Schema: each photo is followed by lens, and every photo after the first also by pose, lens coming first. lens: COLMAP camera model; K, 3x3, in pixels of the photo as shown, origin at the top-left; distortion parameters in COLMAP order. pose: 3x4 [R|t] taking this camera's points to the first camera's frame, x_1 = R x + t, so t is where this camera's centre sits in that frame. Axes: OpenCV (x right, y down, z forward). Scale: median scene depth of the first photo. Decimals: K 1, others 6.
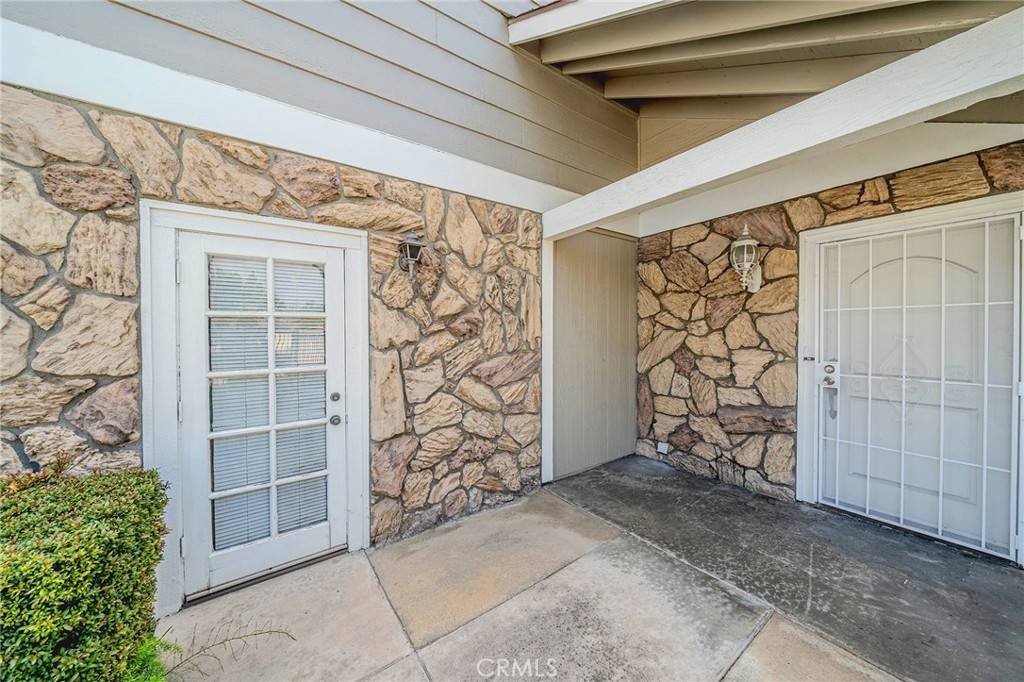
lens RADIAL K [[351.1, 0, 511.6], [0, 351.1, 337.6], [0, 0, 1]] dist [-0.005588, -0.000197]
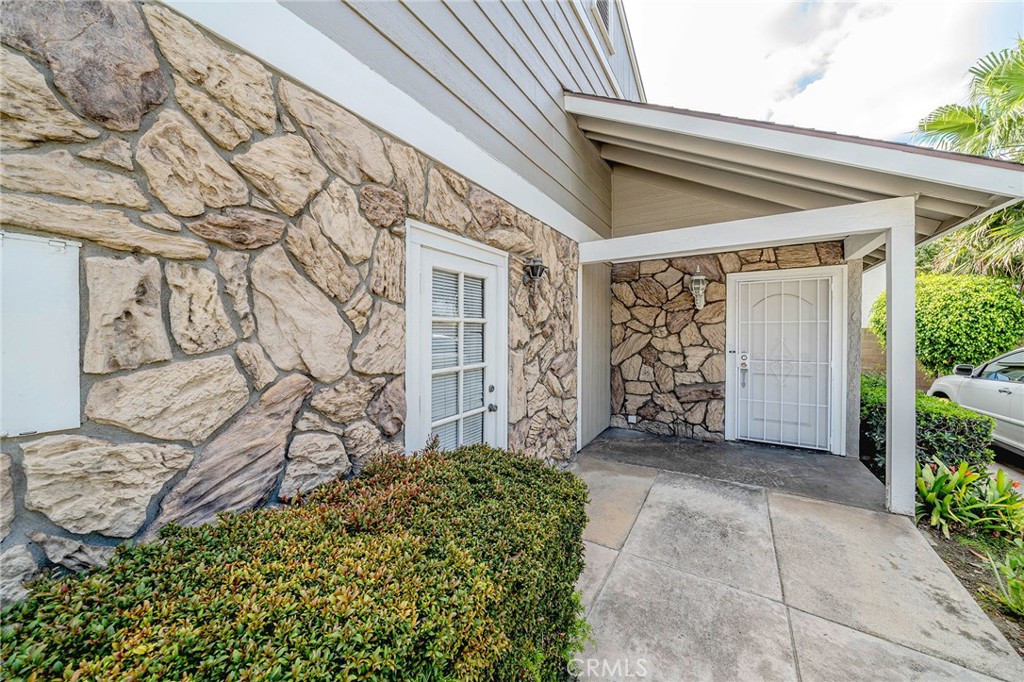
lens RADIAL K [[349.1, 0, 511.1], [0, 349.1, 337.3], [0, 0, 1]] dist [-0.005875, -0.000022]
pose [[0.924987, 0.000300, 0.379999, -0.701002], [0.000634, 0.999997, -0.002332, -0.003529], [-0.379998, 0.002398, 0.924984, -0.107493]]
